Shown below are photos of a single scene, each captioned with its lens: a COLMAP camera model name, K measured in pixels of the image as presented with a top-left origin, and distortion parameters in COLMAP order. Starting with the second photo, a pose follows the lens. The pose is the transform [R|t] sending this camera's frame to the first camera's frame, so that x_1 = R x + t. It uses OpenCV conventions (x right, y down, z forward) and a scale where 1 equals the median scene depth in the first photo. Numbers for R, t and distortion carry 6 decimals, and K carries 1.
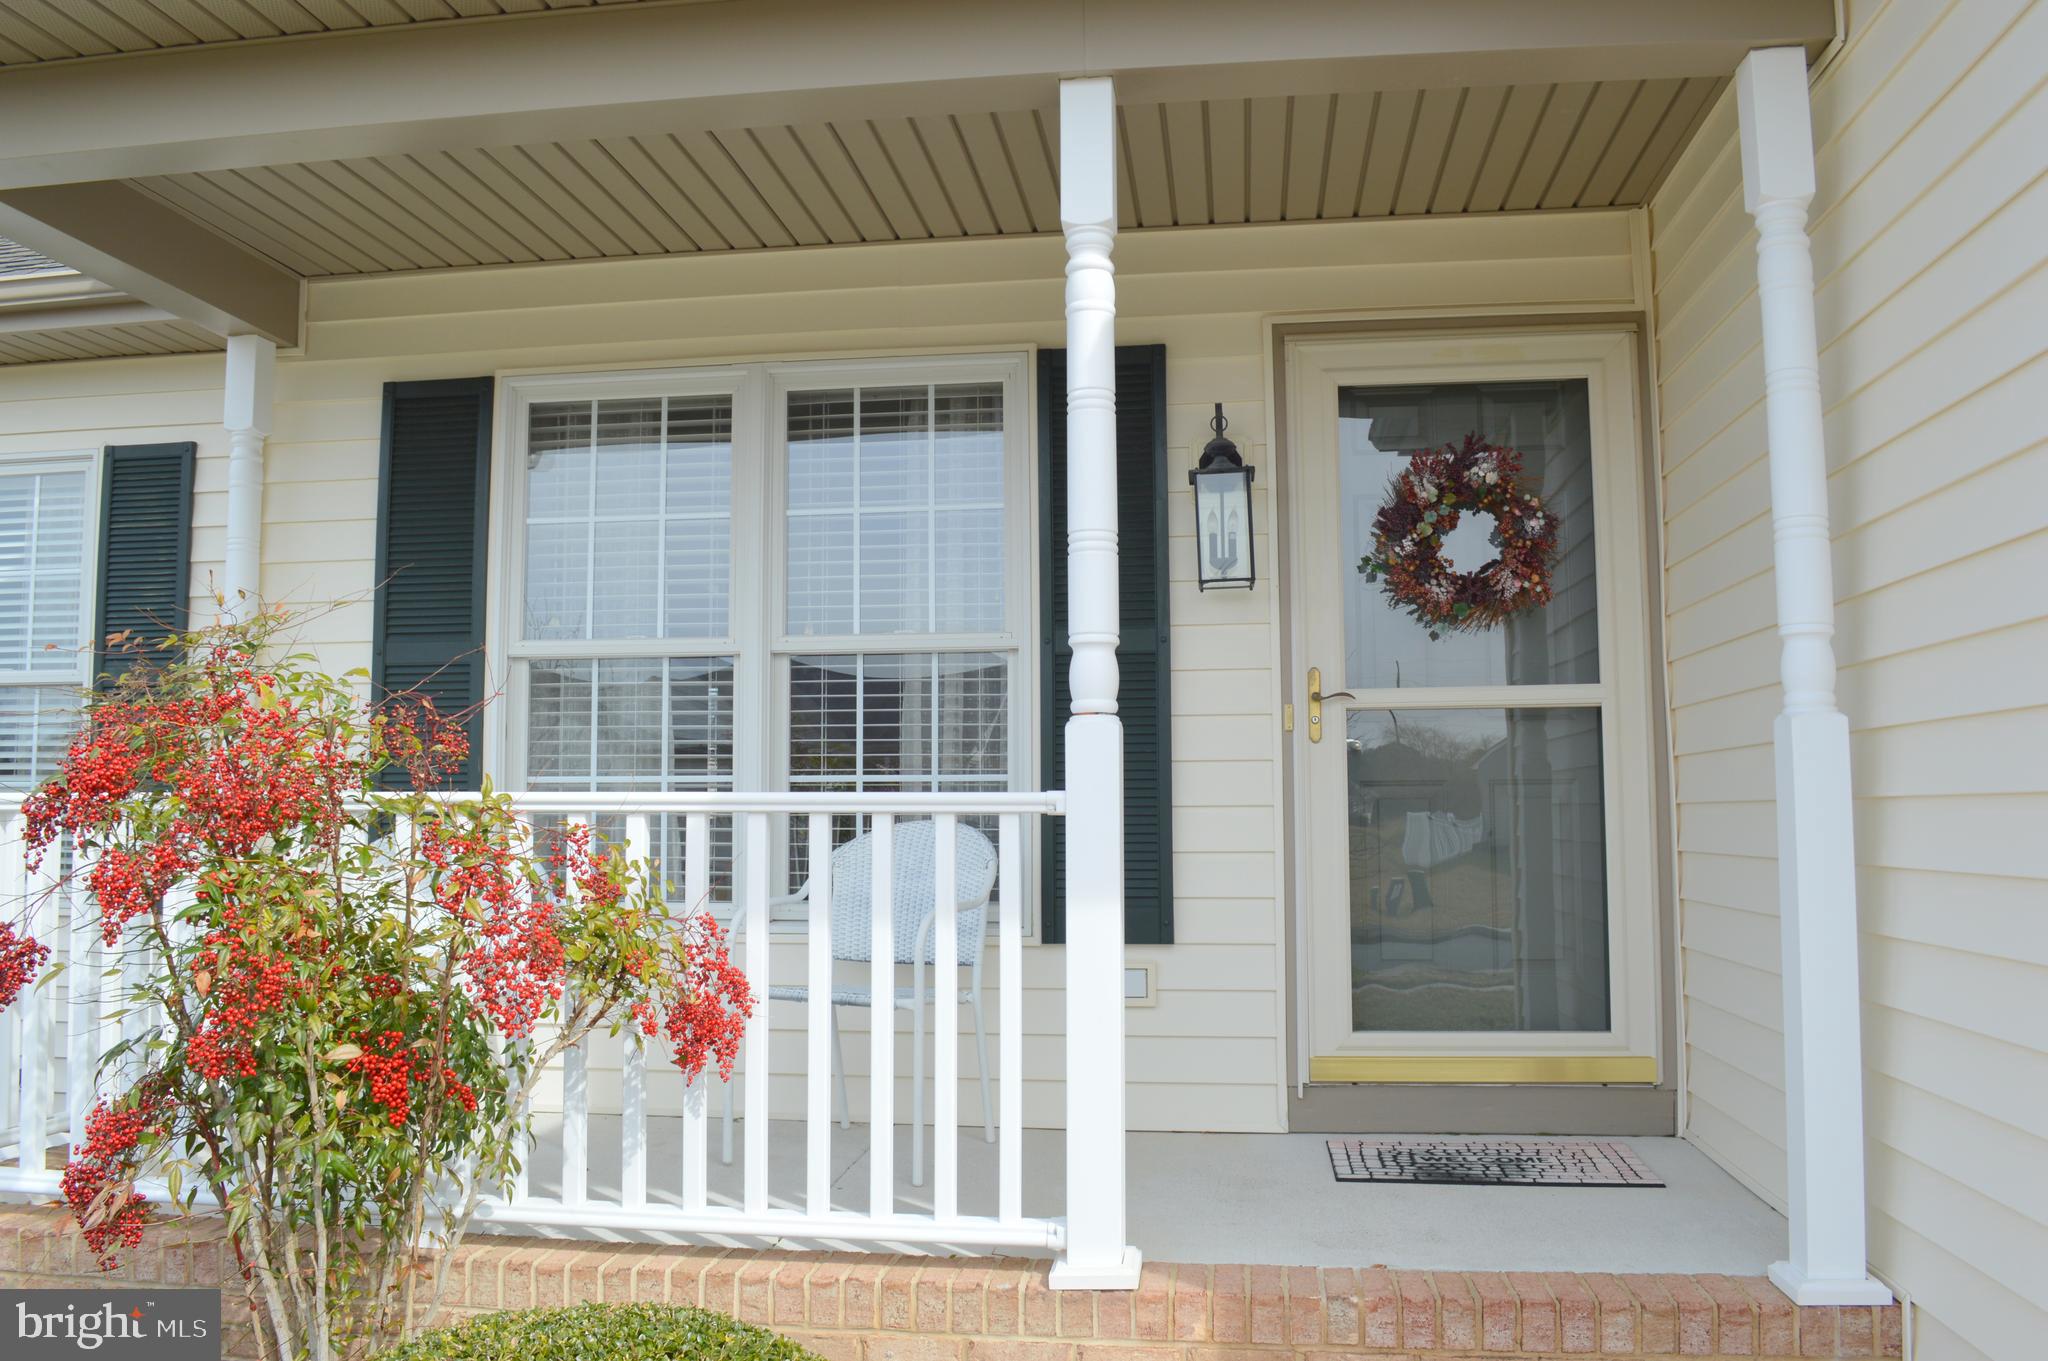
lens RADIAL K [[1632.9, 0, 1014.5], [0, 1632.9, 676.6], [0, 0, 1]] dist [-0.083981, 0.013906]
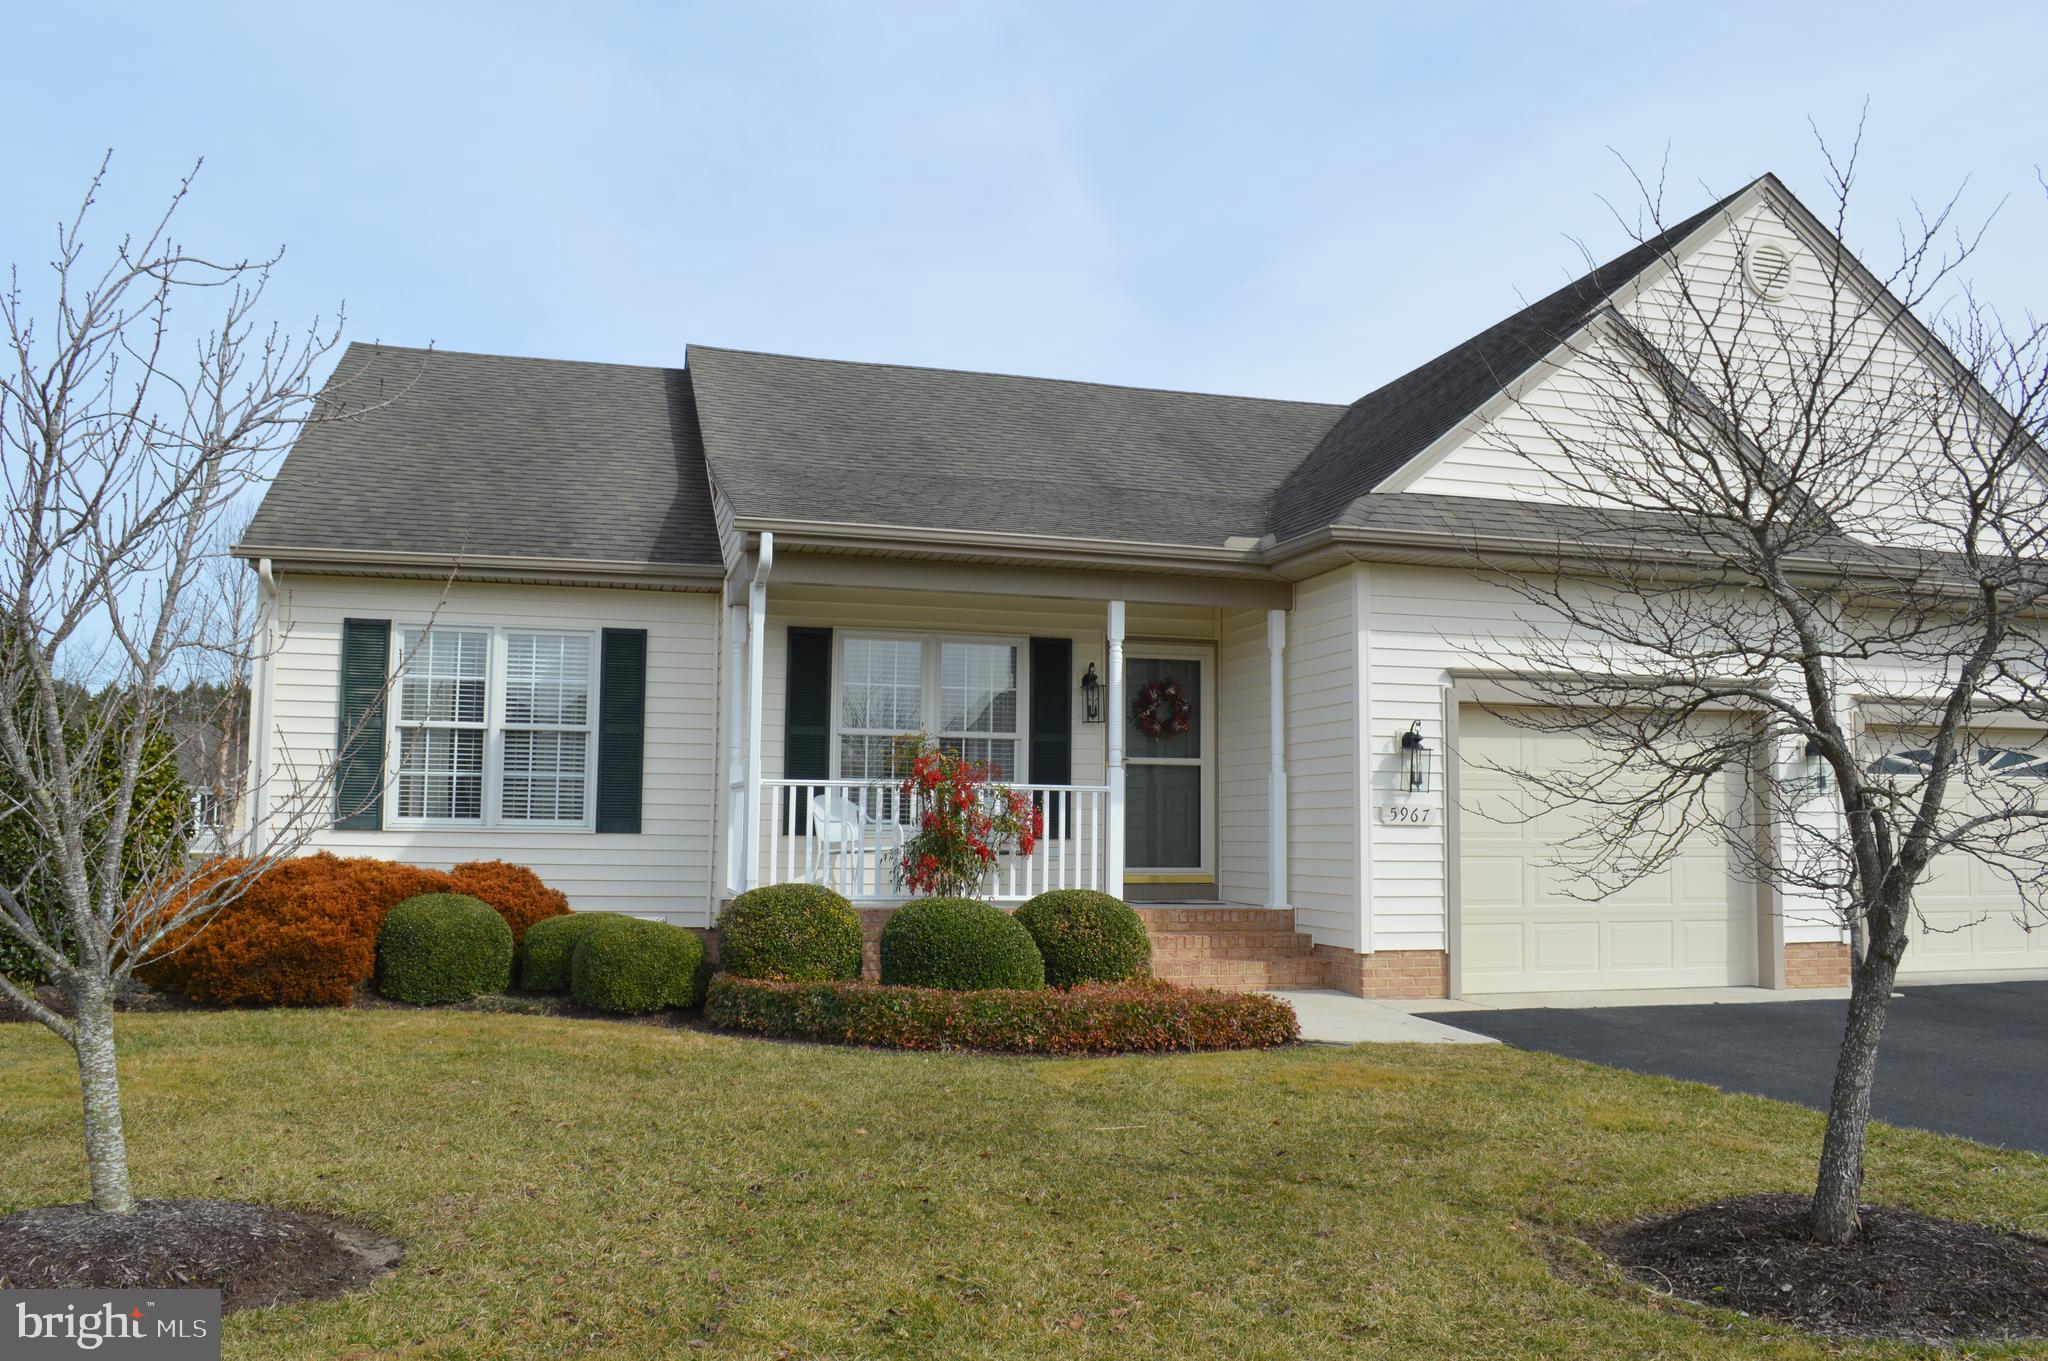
lens RADIAL K [[1632.9, 0, 1015.4], [0, 1632.9, 673.7], [0, 0, 1]] dist [-0.083981, 0.013906]
pose [[0.917545, 0.053507, 0.394014, -1.272595], [-0.048133, 0.998564, -0.023518, -0.070886], [-0.394707, 0.002614, 0.918803, -1.845408]]
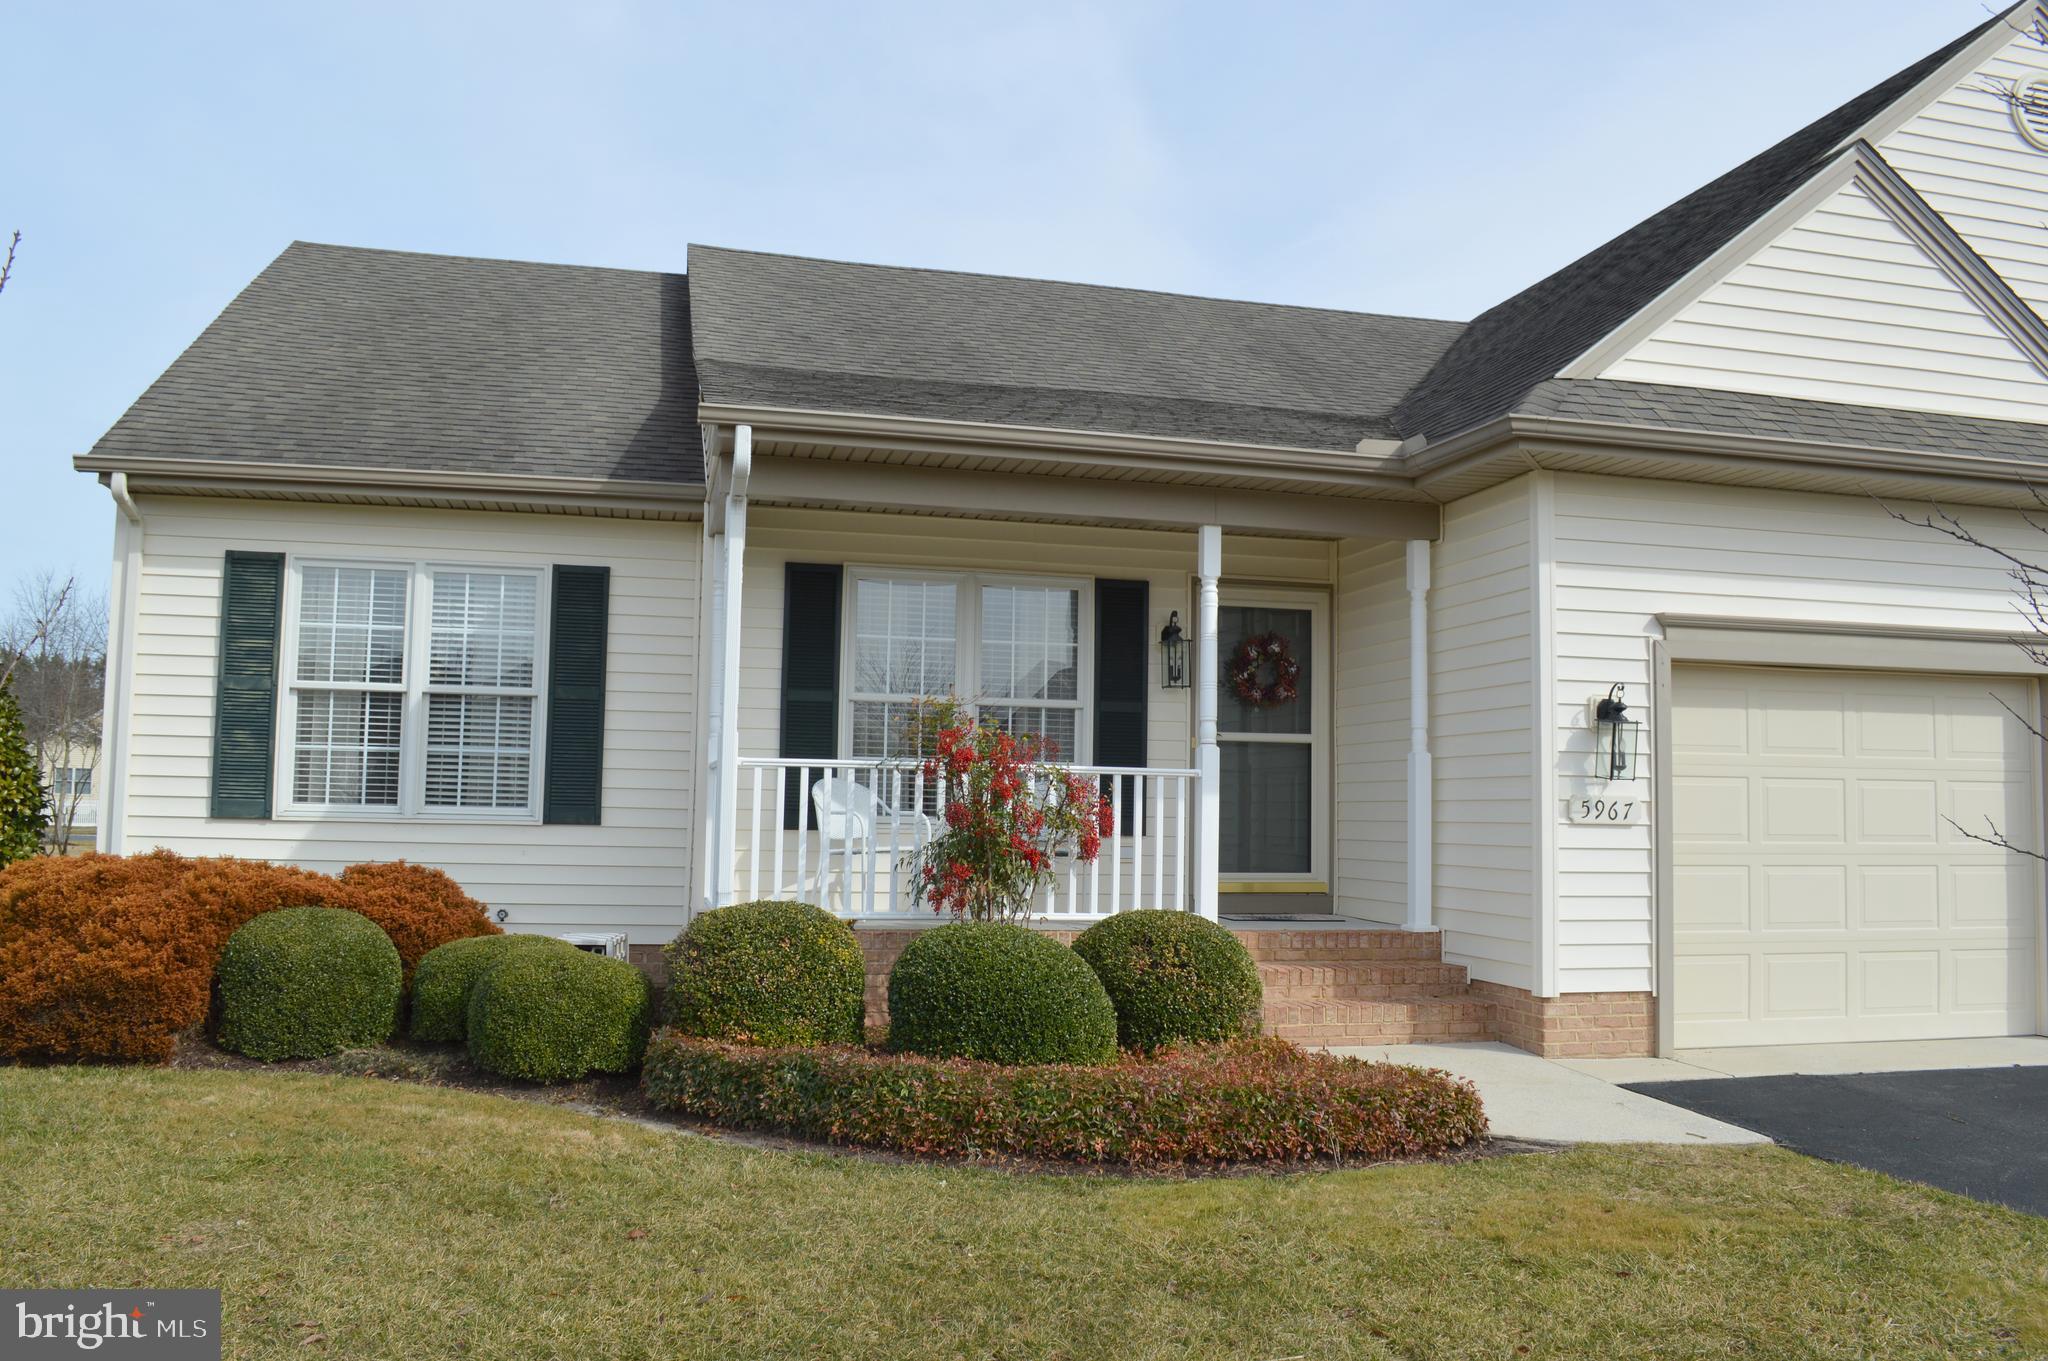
lens RADIAL K [[1632.9, 0, 1013.8], [0, 1632.9, 673.8], [0, 0, 1]] dist [-0.083981, 0.013906]
pose [[0.930953, 0.052072, 0.361408, -1.004547], [-0.052523, 0.998583, -0.008582, -0.044258], [-0.361343, -0.010993, 0.932368, -1.210655]]
